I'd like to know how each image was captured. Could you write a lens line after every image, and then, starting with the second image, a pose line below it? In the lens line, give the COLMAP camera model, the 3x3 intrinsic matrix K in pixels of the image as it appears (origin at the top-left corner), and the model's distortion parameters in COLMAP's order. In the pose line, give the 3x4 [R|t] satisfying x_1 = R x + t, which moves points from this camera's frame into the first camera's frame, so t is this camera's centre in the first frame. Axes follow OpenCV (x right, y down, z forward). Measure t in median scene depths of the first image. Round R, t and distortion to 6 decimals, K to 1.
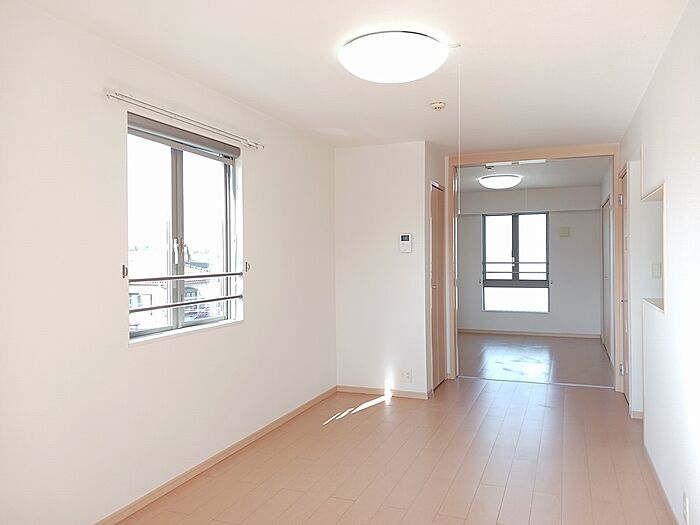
lens RADIAL K [[544.1, 0, 350.0], [0, 544.1, 262.5], [0, 0, 1]] dist [0.085398, 0.000281]
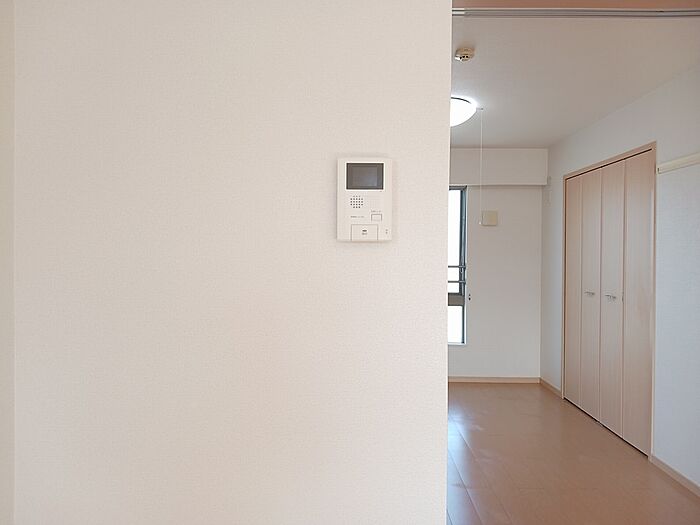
lens RADIAL K [[552.0, 0, 350.4], [0, 552.0, 253.1], [0, 0, 1]] dist [0.002244, 0.000205]
pose [[0.932761, 0.016517, 0.360116, 0.009992], [-0.014024, 0.999856, -0.009535, -0.006780], [-0.360222, 0.003843, 0.932859, 0.445080]]
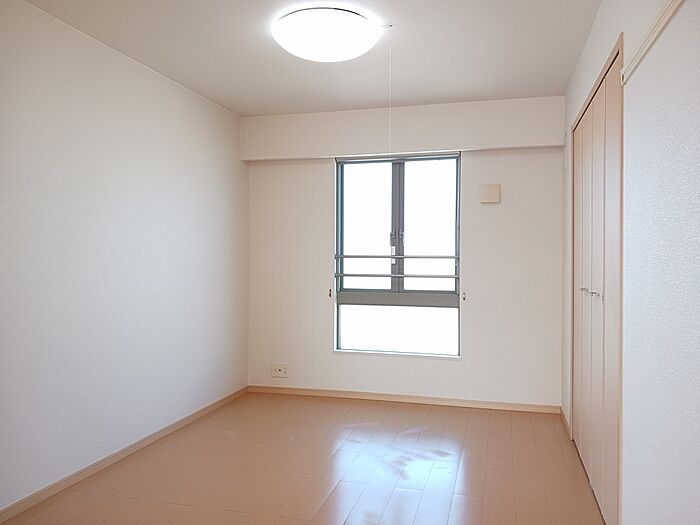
lens RADIAL K [[544.1, 0, 350.0], [0, 544.1, 262.5], [0, 0, 1]] dist [0.085398, 0.000281]
pose [[0.994421, 0.004573, 0.105384, 0.206899], [-0.006222, 0.999863, 0.015320, -0.001513], [-0.105299, -0.015890, 0.994314, 0.511106]]
